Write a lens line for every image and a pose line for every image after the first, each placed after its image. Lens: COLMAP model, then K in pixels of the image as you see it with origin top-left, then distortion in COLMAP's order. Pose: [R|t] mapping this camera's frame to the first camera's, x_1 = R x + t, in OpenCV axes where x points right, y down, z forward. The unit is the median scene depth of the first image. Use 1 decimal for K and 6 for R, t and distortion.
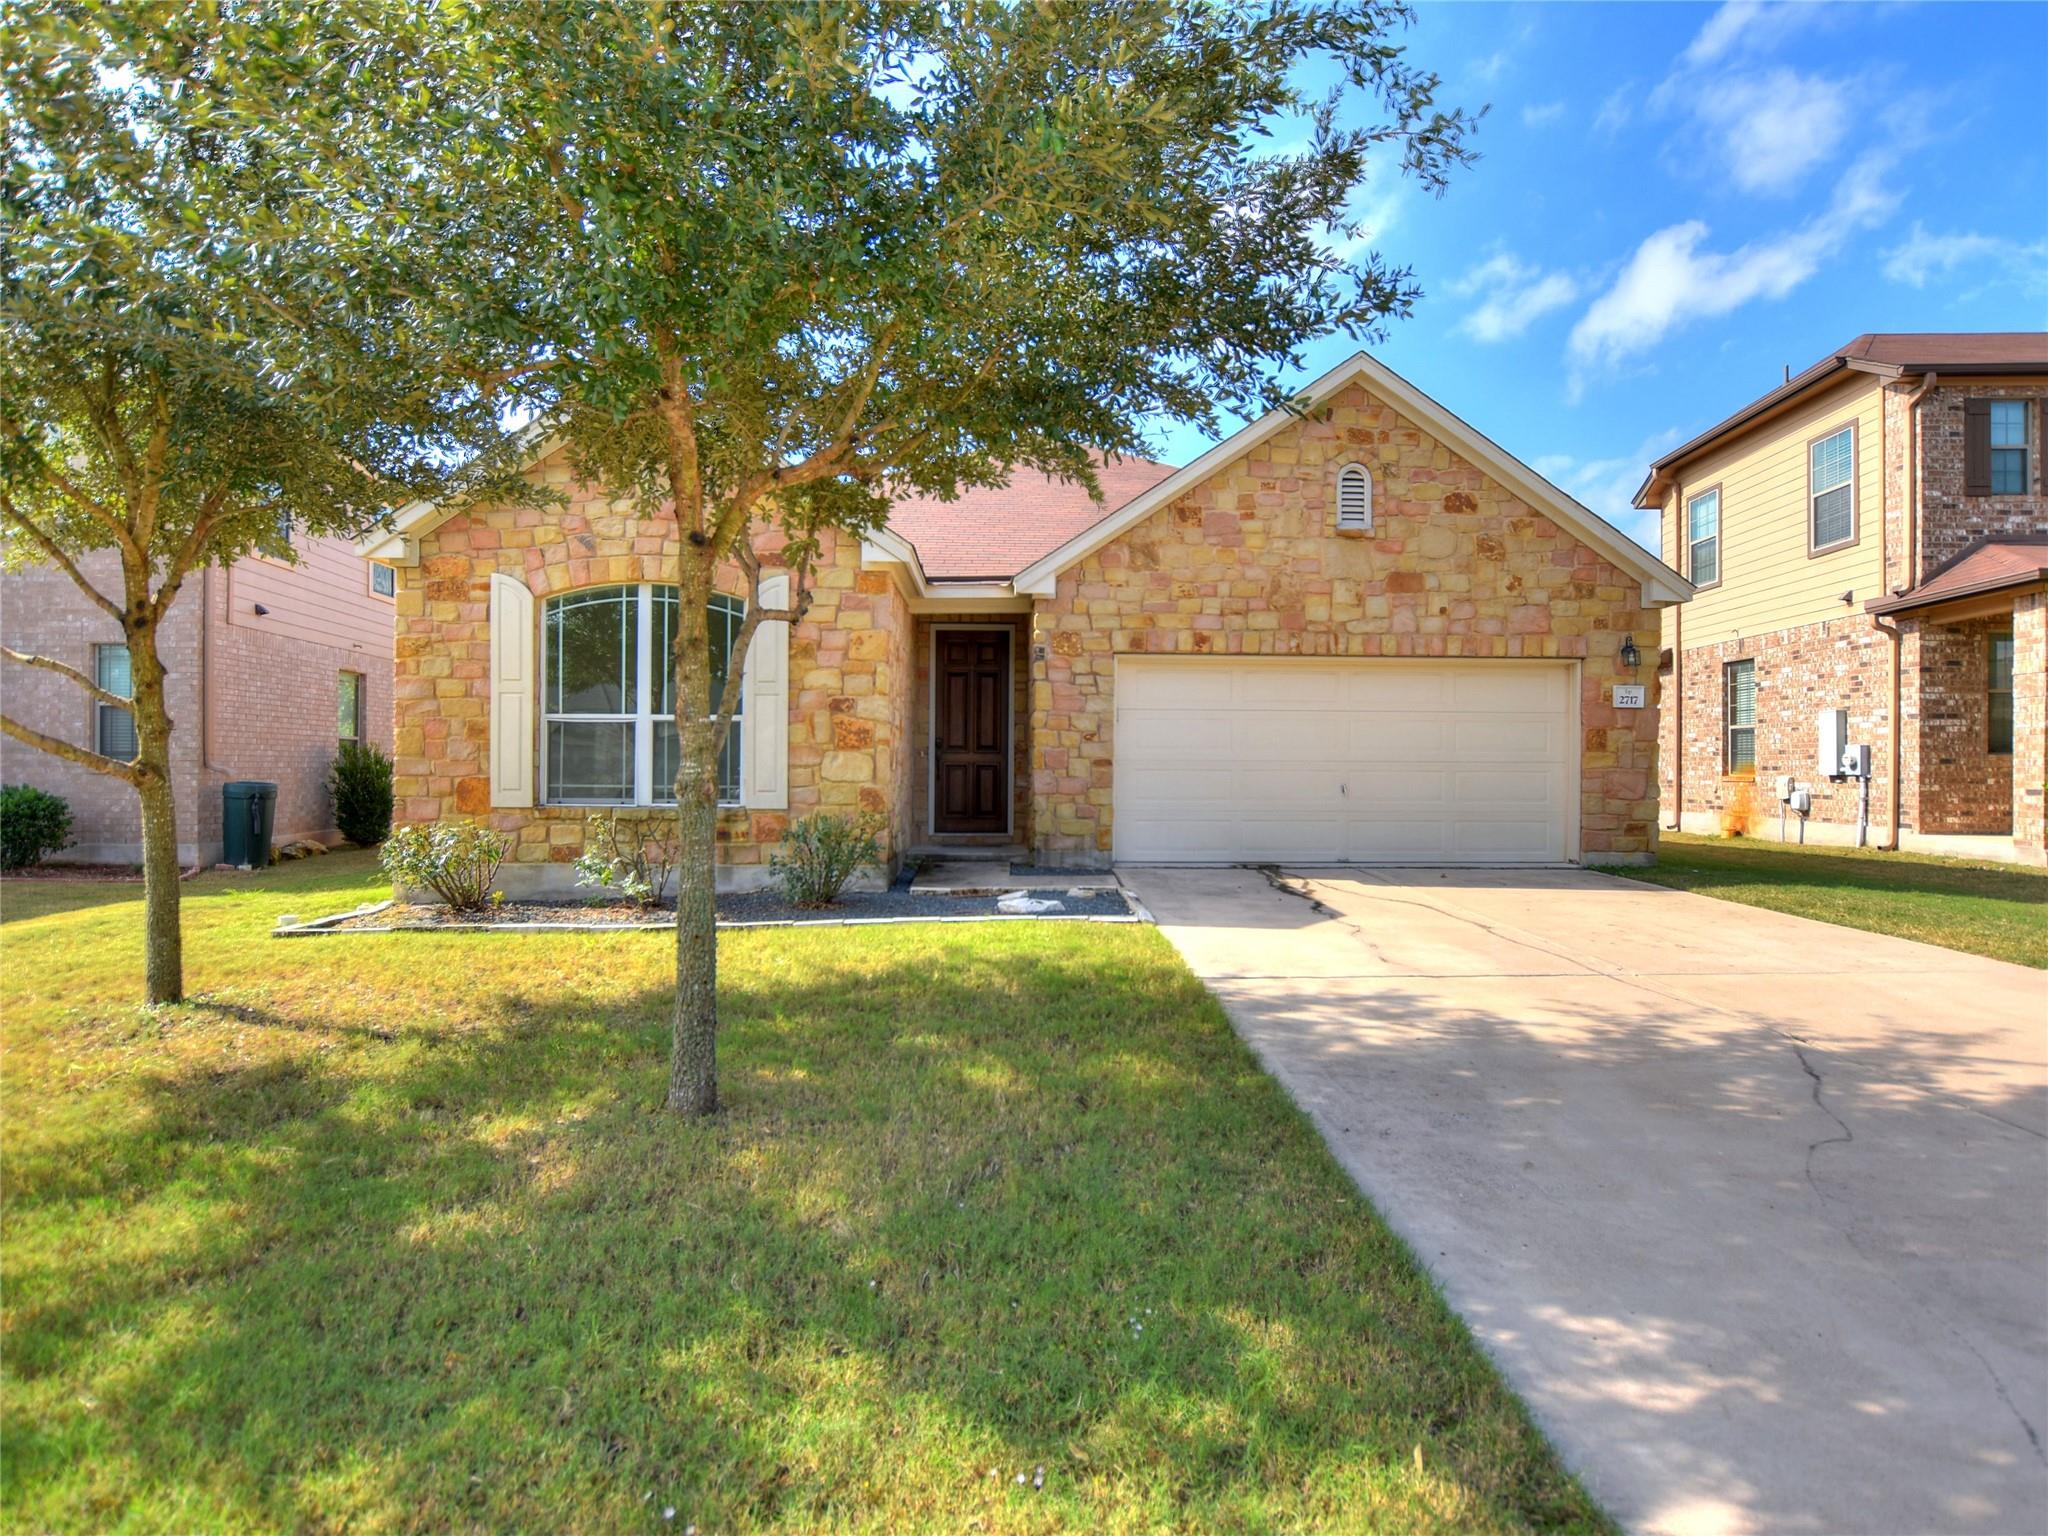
lens RADIAL K [[1067.4, 0, 1024.8], [0, 1067.4, 774.5], [0, 0, 1]] dist [-0.022938, 0.000786]
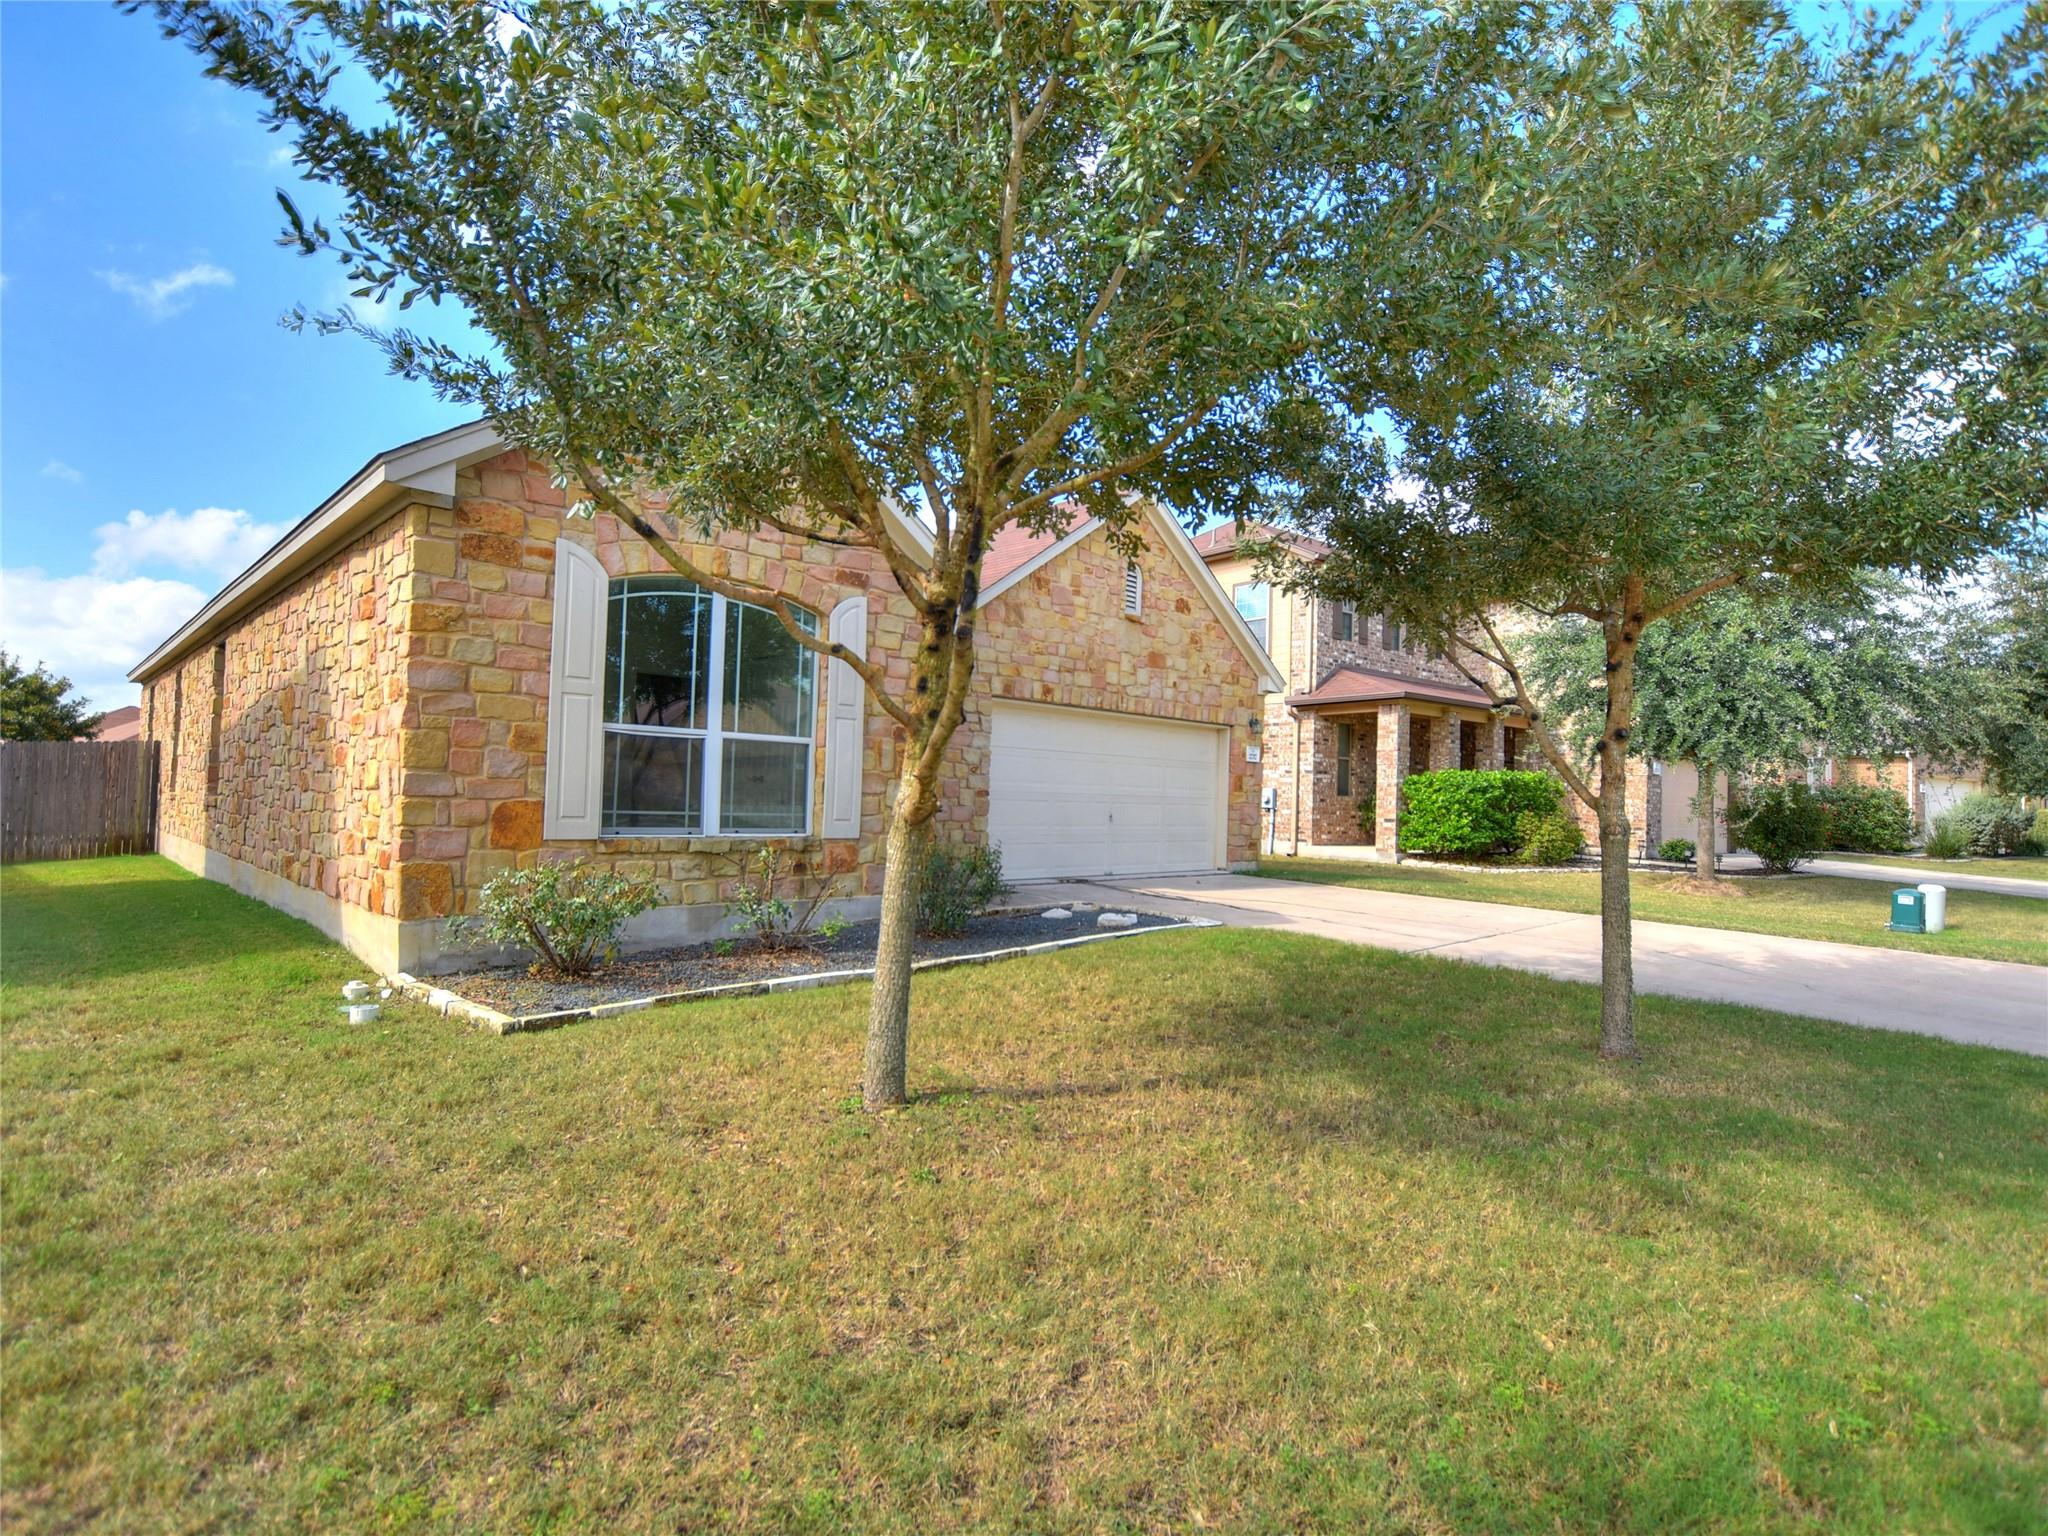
lens RADIAL K [[1039.4, 0, 1025.9], [0, 1039.4, 775.5], [0, 0, 1]] dist [-0.026860, 0.000963]
pose [[0.724853, 0.030750, 0.688217, -0.635661], [-0.019169, 0.999517, -0.024469, -0.003466], [-0.688636, 0.004544, 0.725093, 0.180212]]
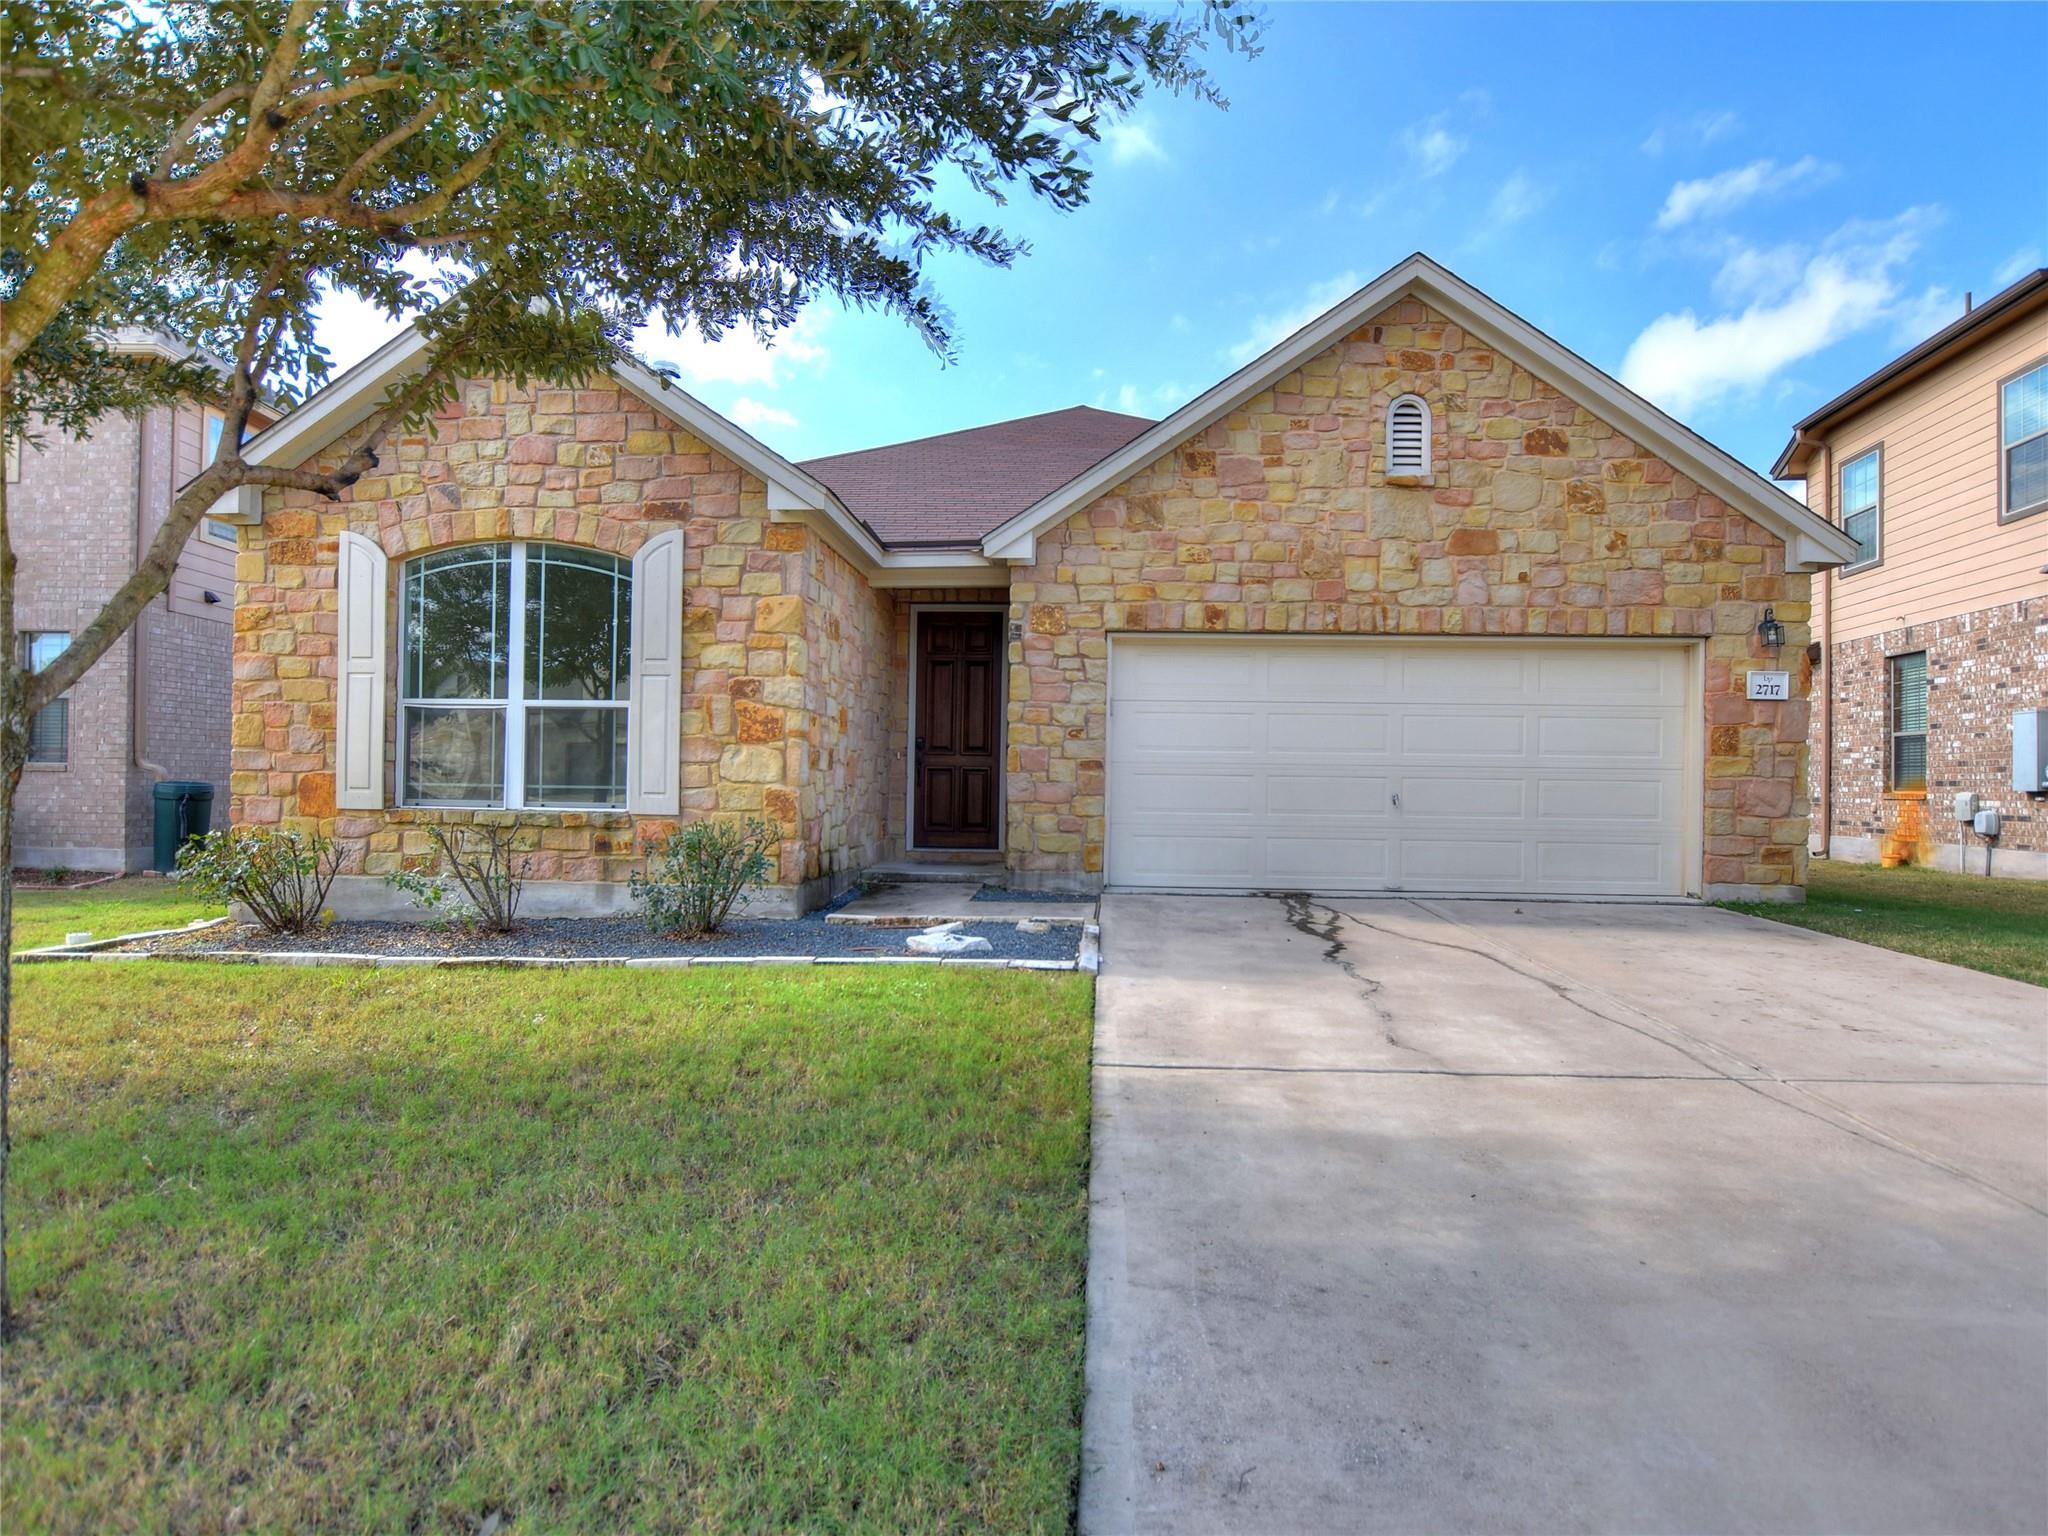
lens RADIAL K [[1072.3, 0, 1028.7], [0, 1072.3, 781.4], [0, 0, 1]] dist [-0.020955, -0.001452]
pose [[0.996102, 0.008573, -0.087788, 0.096545], [-0.009370, 0.999918, -0.008673, 0.009279], [0.087706, 0.009462, 0.996101, 0.174409]]
